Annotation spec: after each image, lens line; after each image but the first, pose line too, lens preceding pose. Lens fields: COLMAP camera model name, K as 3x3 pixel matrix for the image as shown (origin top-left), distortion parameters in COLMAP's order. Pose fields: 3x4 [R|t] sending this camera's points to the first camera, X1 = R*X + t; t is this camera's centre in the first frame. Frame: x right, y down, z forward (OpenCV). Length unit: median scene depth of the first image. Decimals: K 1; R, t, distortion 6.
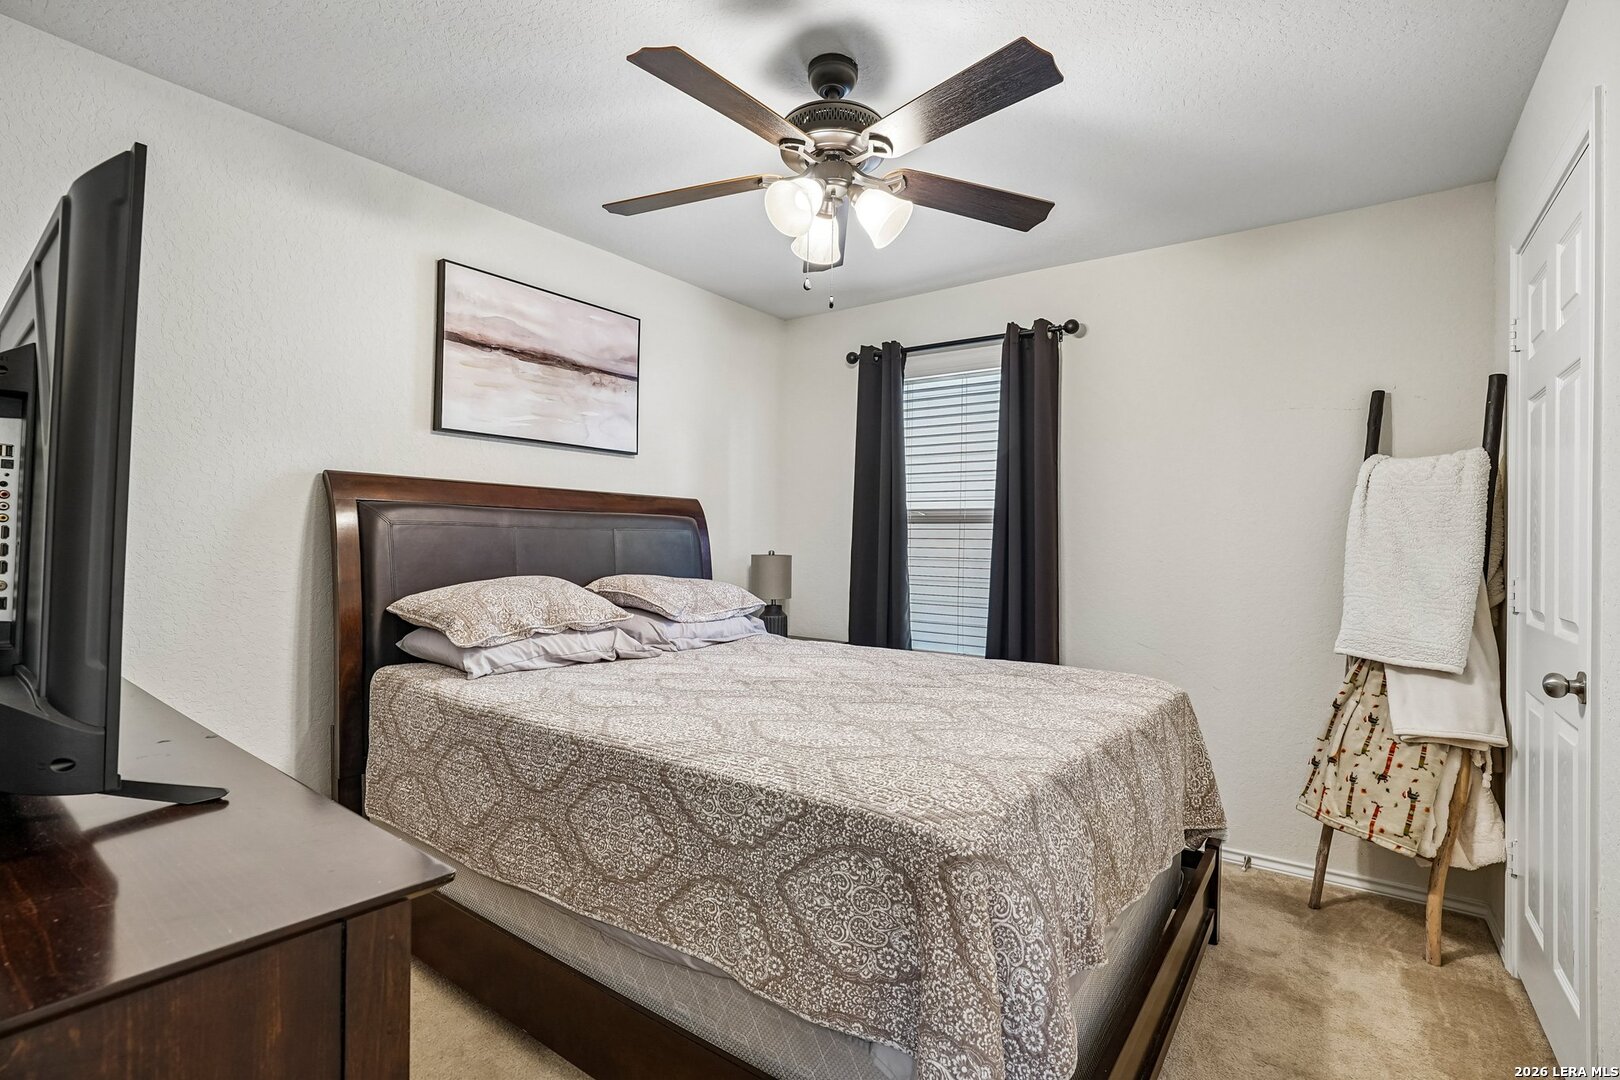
lens RADIAL K [[766.5, 0, 810.0], [0, 766.5, 540.0], [0, 0, 1]] dist [-0.001584, -0.000105]
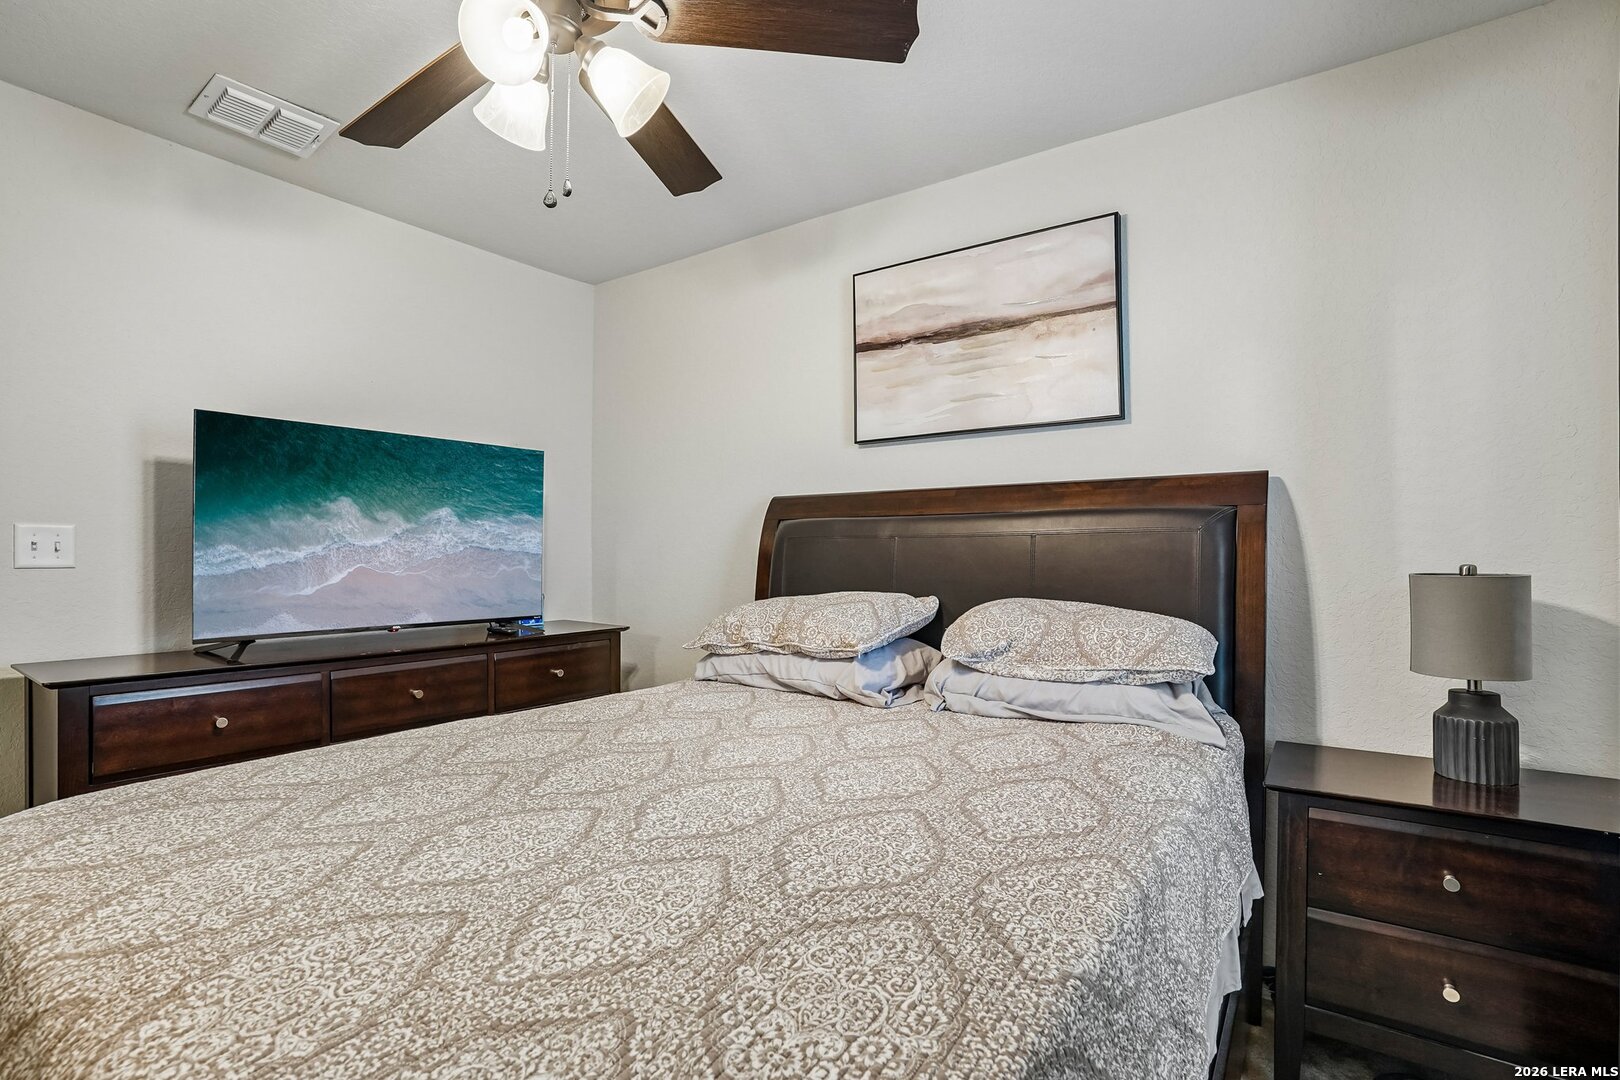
lens RADIAL K [[770.6, 0, 813.5], [0, 770.6, 551.4], [0, 0, 1]] dist [-0.030424, 0.000326]
pose [[0.050741, -0.013628, -0.998619, 0.484161], [0.012548, 0.999837, -0.013007, 0.010283], [0.998633, -0.011871, 0.050904, 0.818692]]
